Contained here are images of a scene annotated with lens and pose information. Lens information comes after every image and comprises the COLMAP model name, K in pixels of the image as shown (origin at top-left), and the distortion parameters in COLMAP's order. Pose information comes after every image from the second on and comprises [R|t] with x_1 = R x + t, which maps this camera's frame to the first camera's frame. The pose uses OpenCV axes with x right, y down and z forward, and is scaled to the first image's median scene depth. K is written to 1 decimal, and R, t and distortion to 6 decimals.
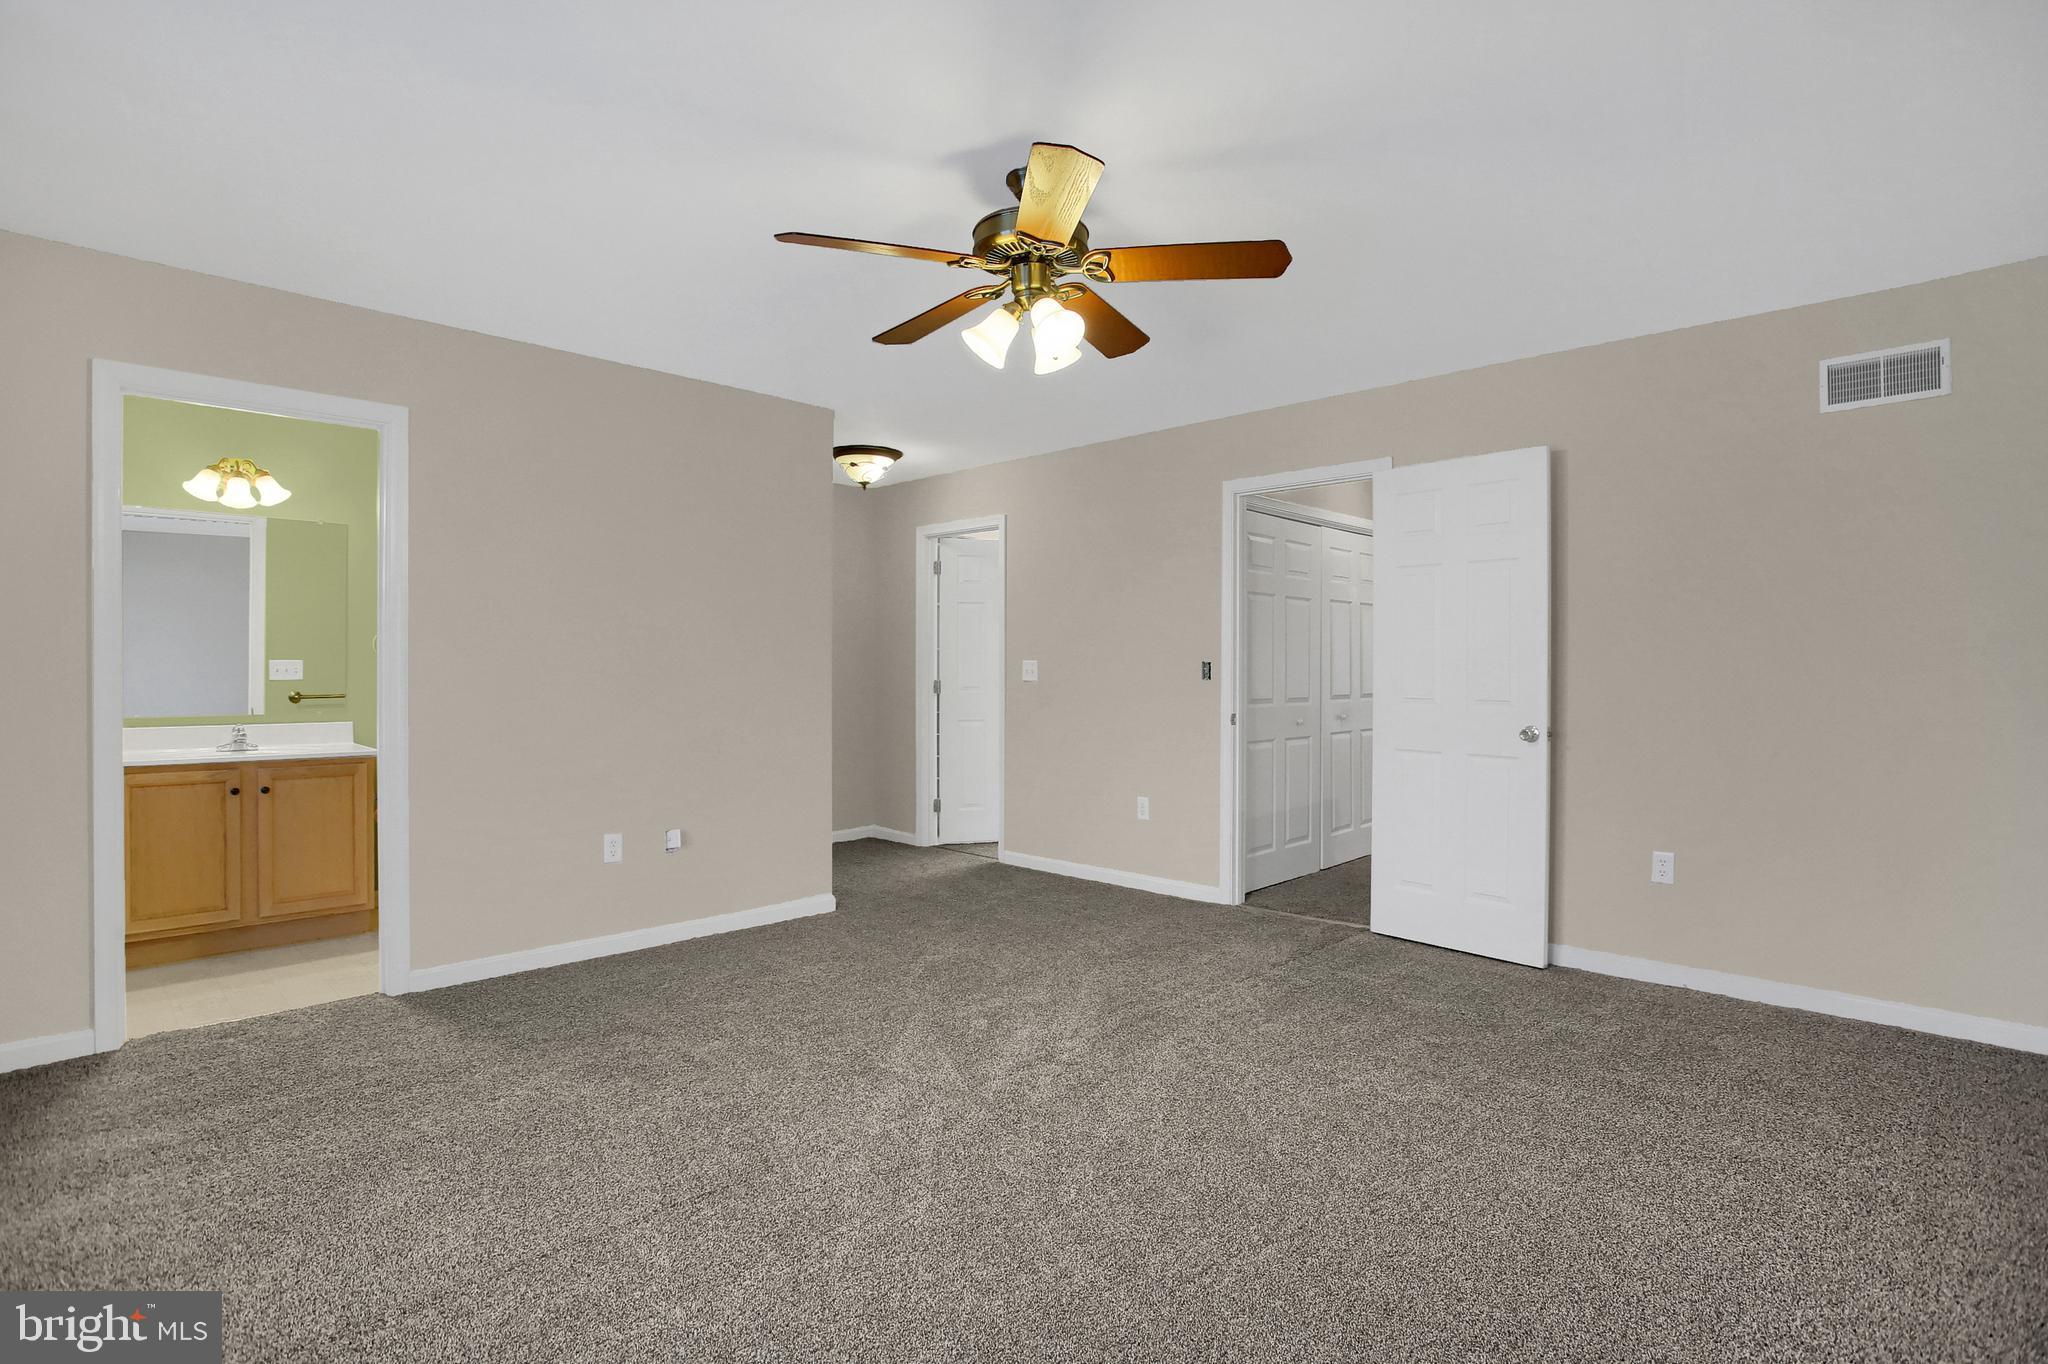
lens RADIAL K [[1001.4, 0, 1060.6], [0, 1001.4, 688.8], [0, 0, 1]] dist [-0.071133, 0.035215]
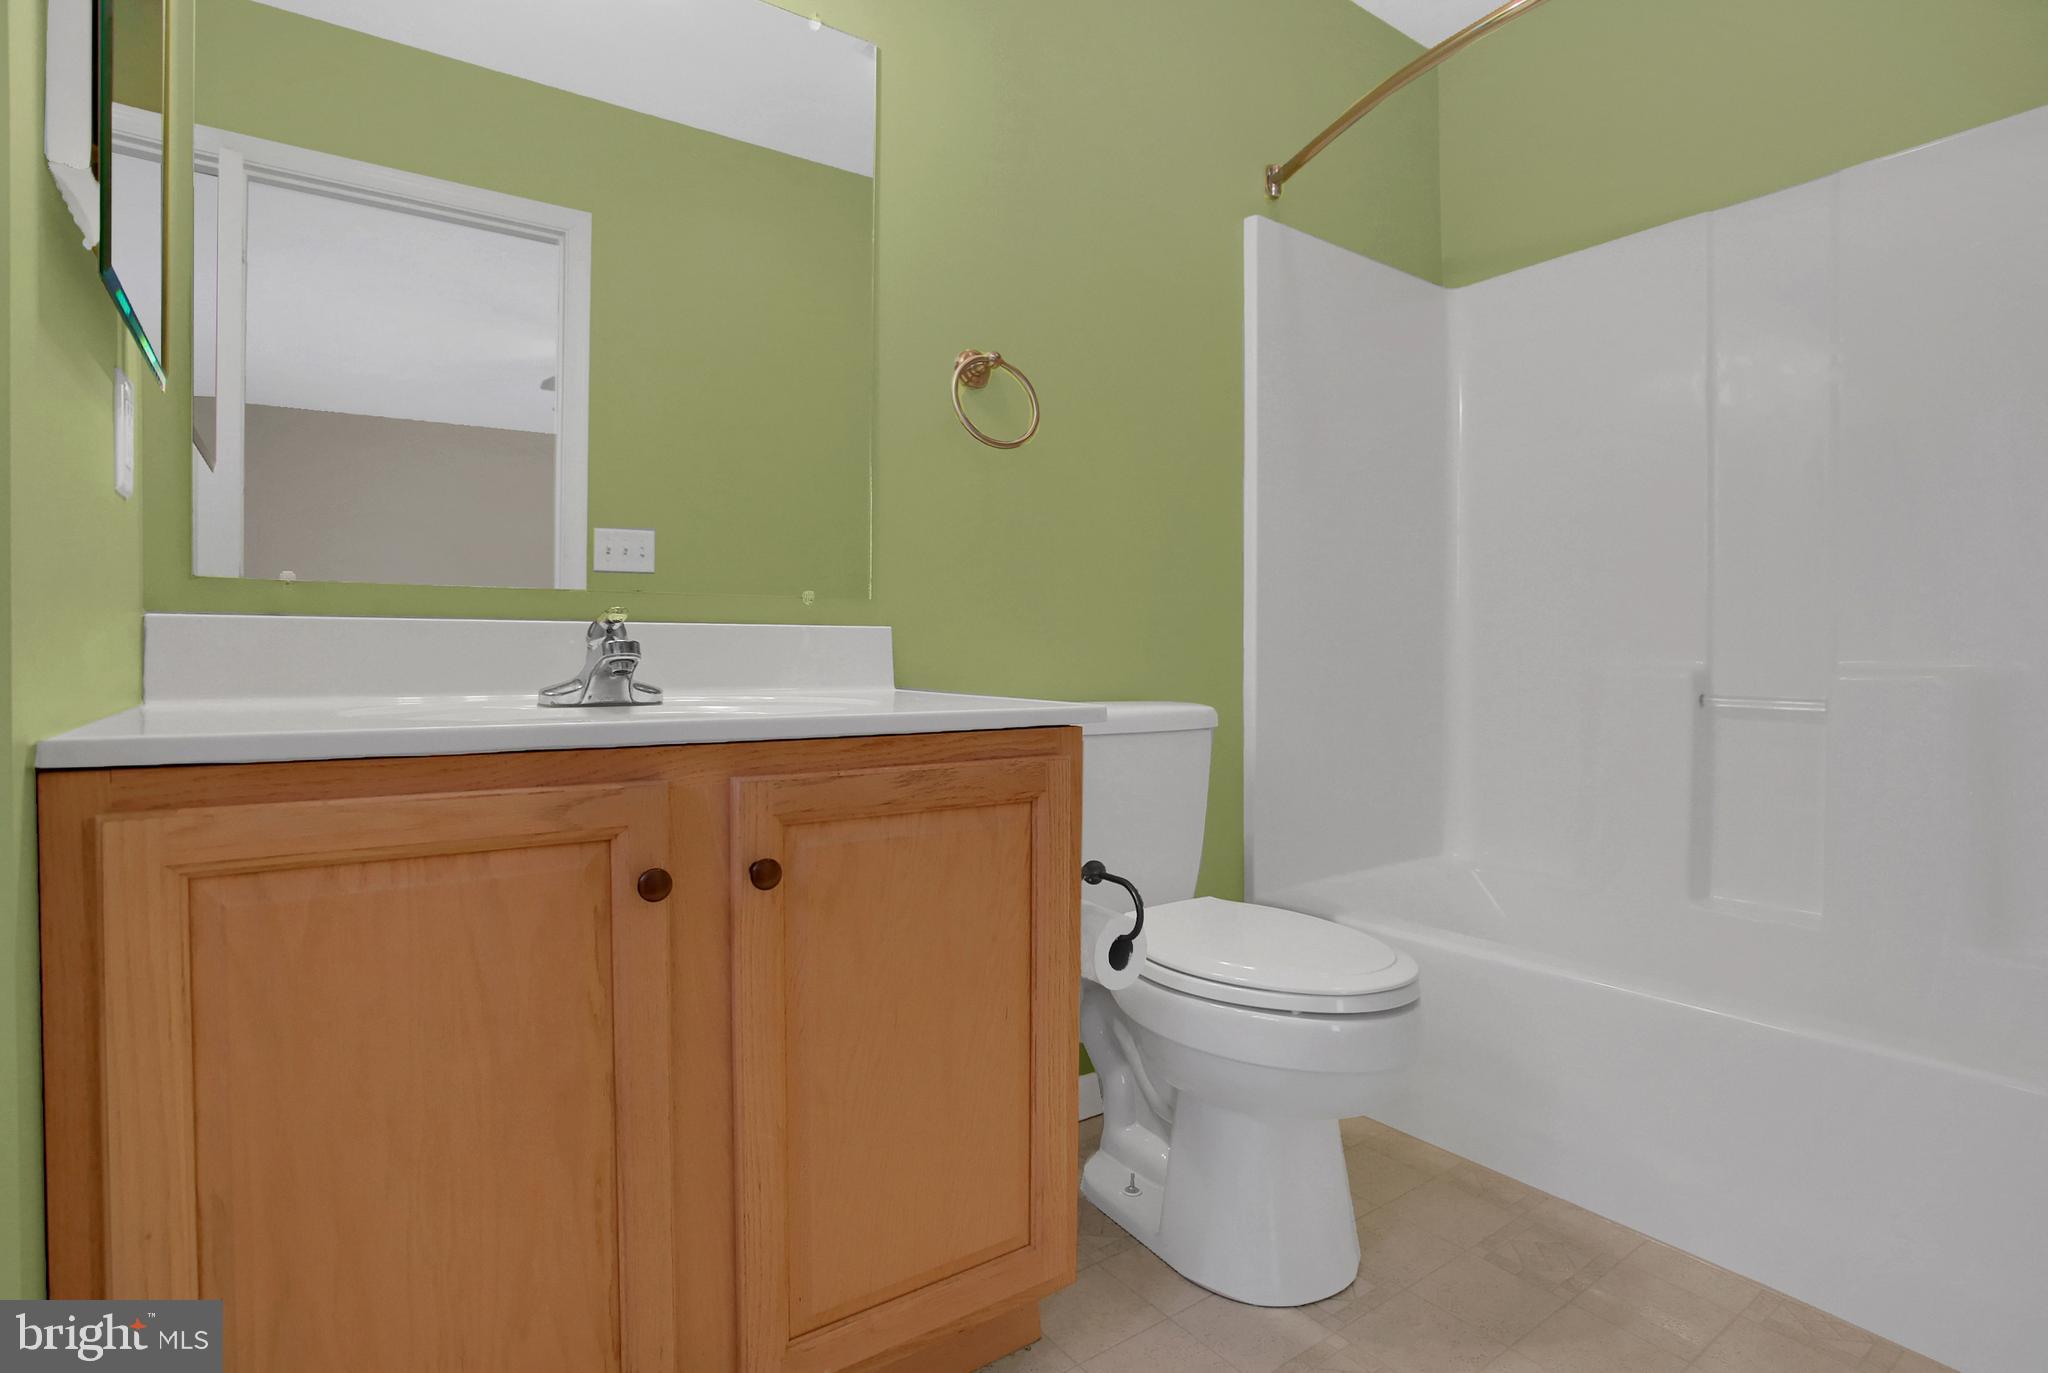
lens RADIAL K [[1004.3, 0, 1020.1], [0, 1004.3, 656.7], [0, 0, 1]] dist [-0.070067, 0.031575]
pose [[0.980005, -0.006592, -0.198864, -0.706500], [0.002751, 0.999804, -0.019586, 0.059052], [0.198954, 0.018648, 0.979831, 0.776940]]
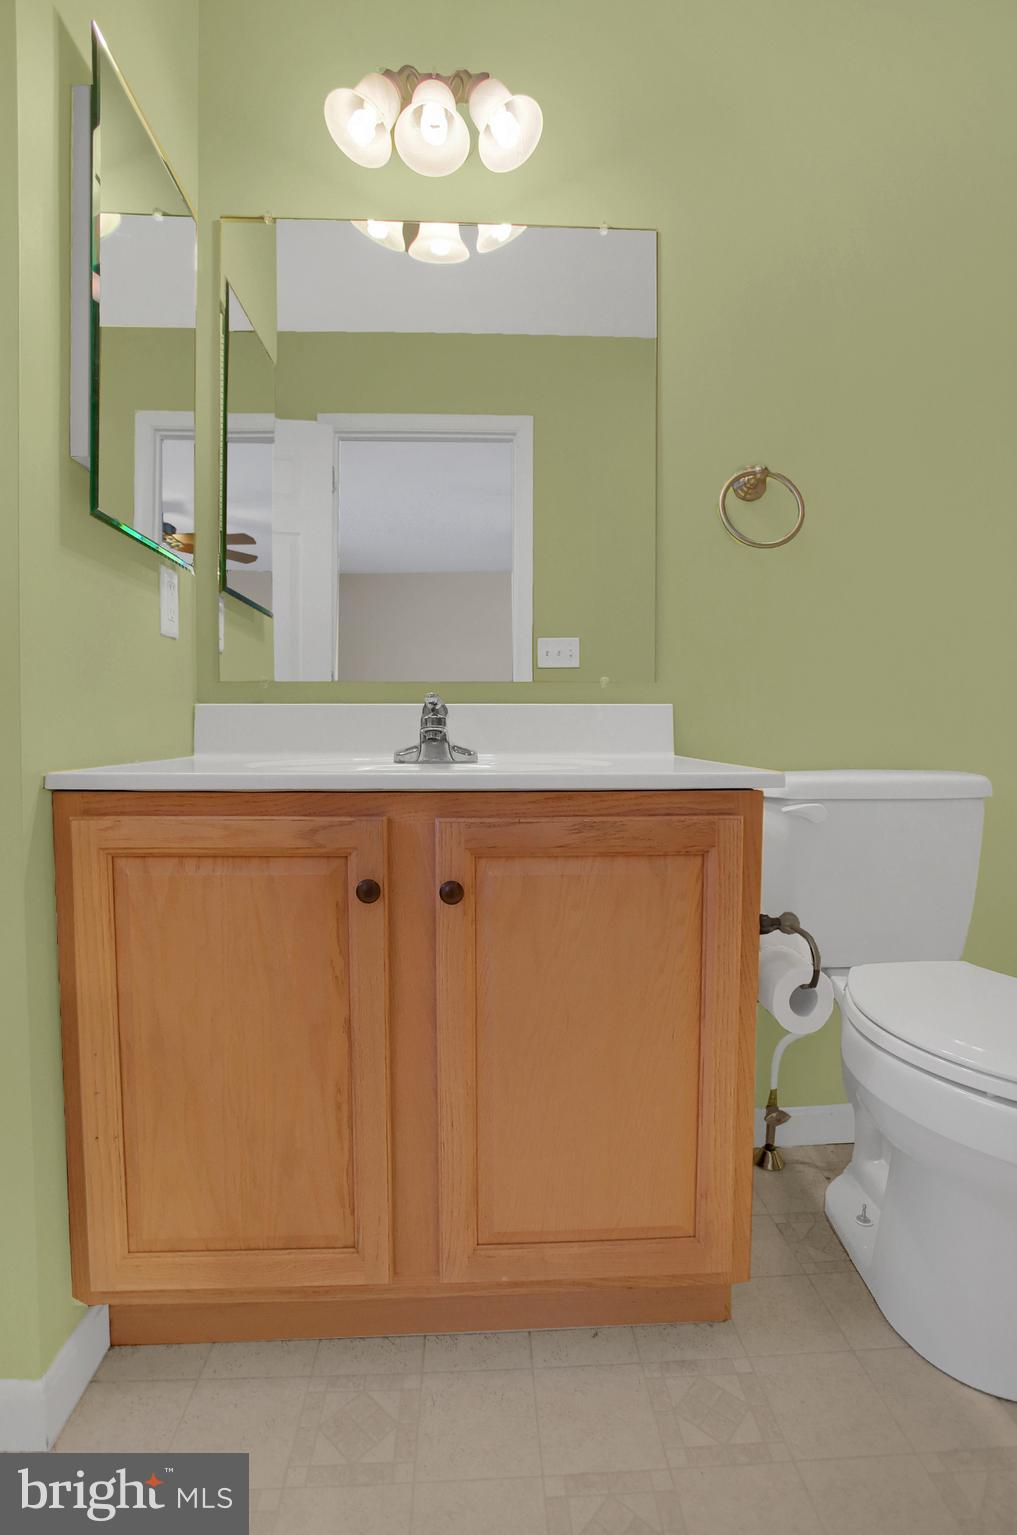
lens RADIAL K [[750.5, 0, 513.4], [0, 750.5, 746.5], [0, 0, 1]] dist [-0.071133, 0.035215]
pose [[0.725480, 0.009513, -0.688177, -0.643030], [-0.008125, 0.999953, 0.005257, 0.058741], [0.688195, 0.001778, 0.725523, 0.836098]]
